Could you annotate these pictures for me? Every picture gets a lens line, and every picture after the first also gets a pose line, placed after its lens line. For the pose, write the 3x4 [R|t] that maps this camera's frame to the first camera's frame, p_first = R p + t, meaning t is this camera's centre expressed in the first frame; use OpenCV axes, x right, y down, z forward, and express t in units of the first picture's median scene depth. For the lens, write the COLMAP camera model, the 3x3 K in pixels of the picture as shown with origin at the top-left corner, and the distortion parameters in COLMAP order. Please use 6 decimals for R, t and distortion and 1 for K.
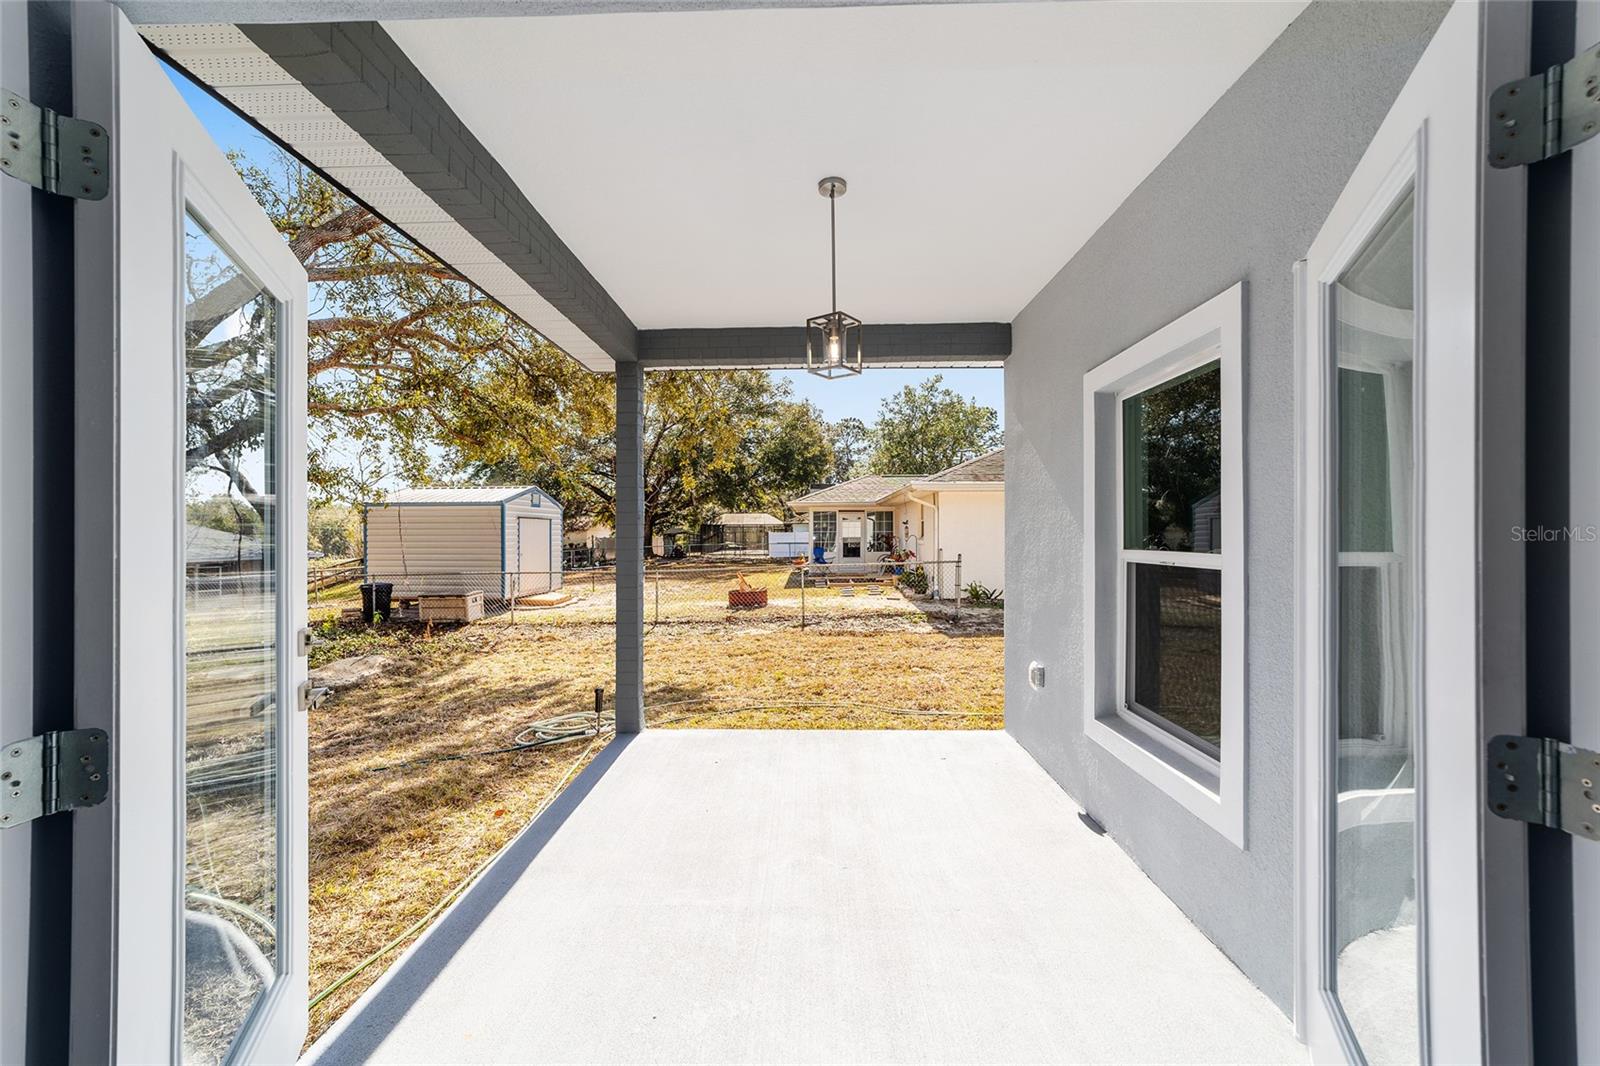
lens RADIAL K [[615.9, 0, 797.2], [0, 615.9, 533.3], [0, 0, 1]] dist [-0.012819, 0.006595]
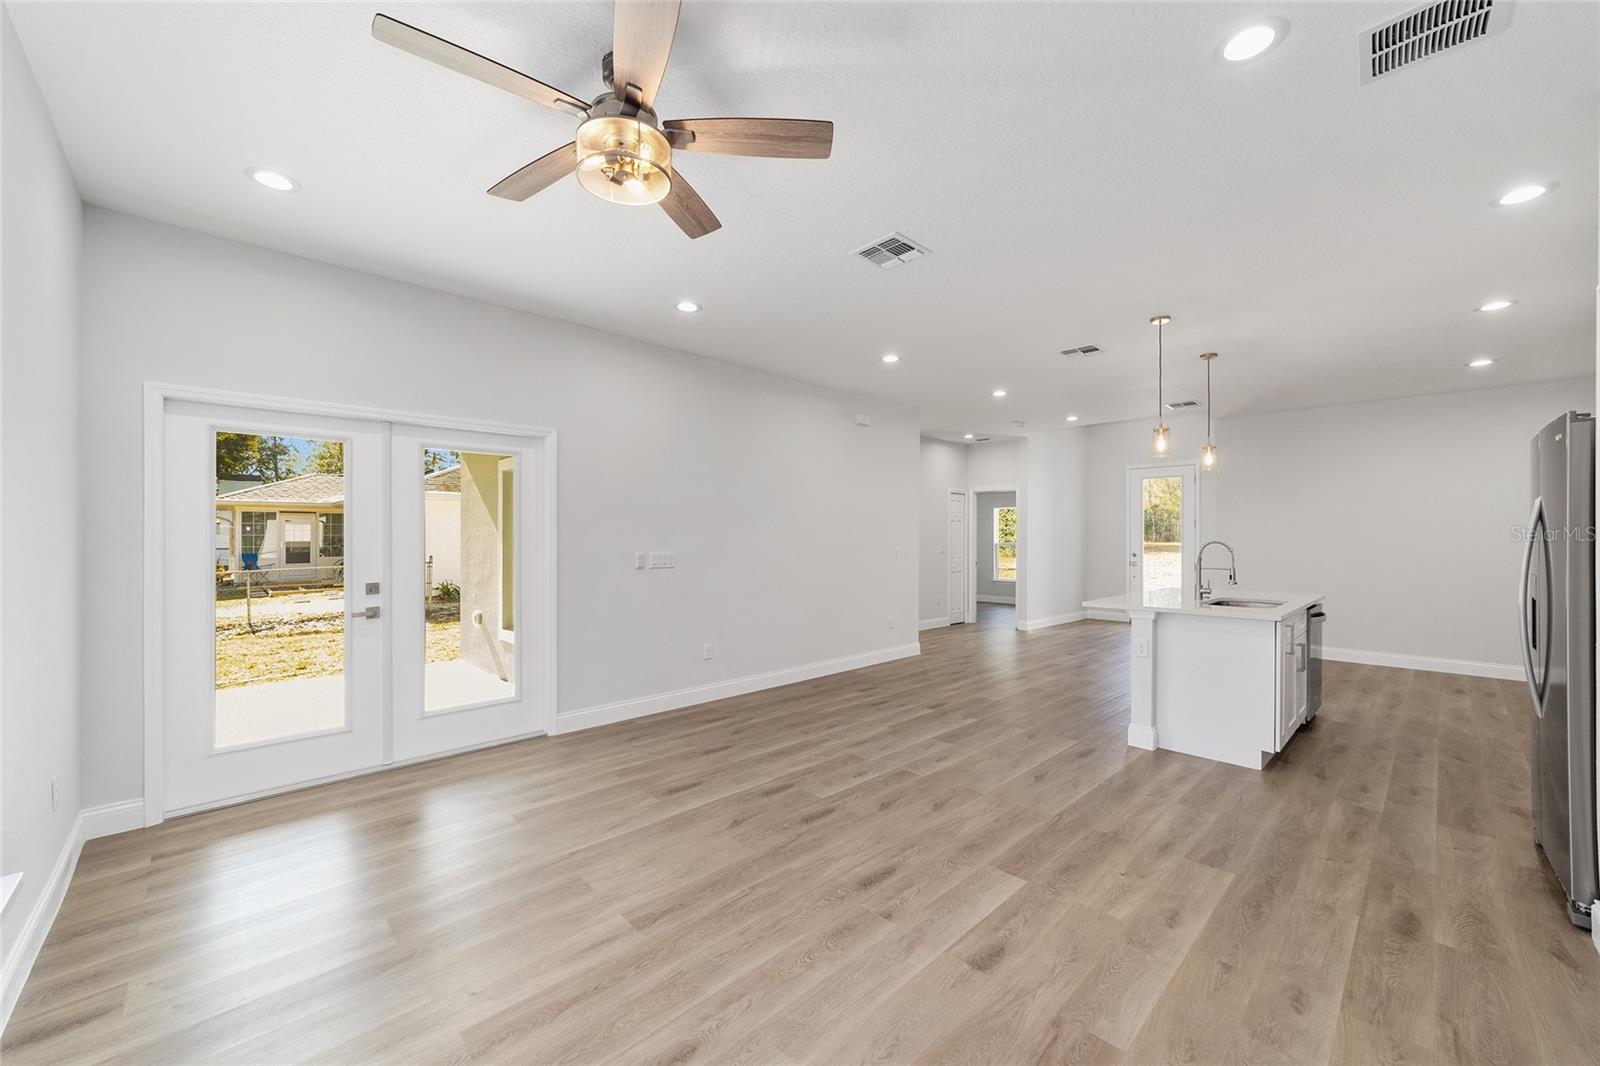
lens RADIAL K [[615.9, 0, 791.9], [0, 615.9, 542.8], [0, 0, 1]] dist [-0.012819, 0.006595]
pose [[0.705106, -0.002912, 0.709096, -0.052413], [-0.004196, 0.999957, 0.008279, -0.001891], [-0.709090, -0.008812, 0.705063, -0.204603]]
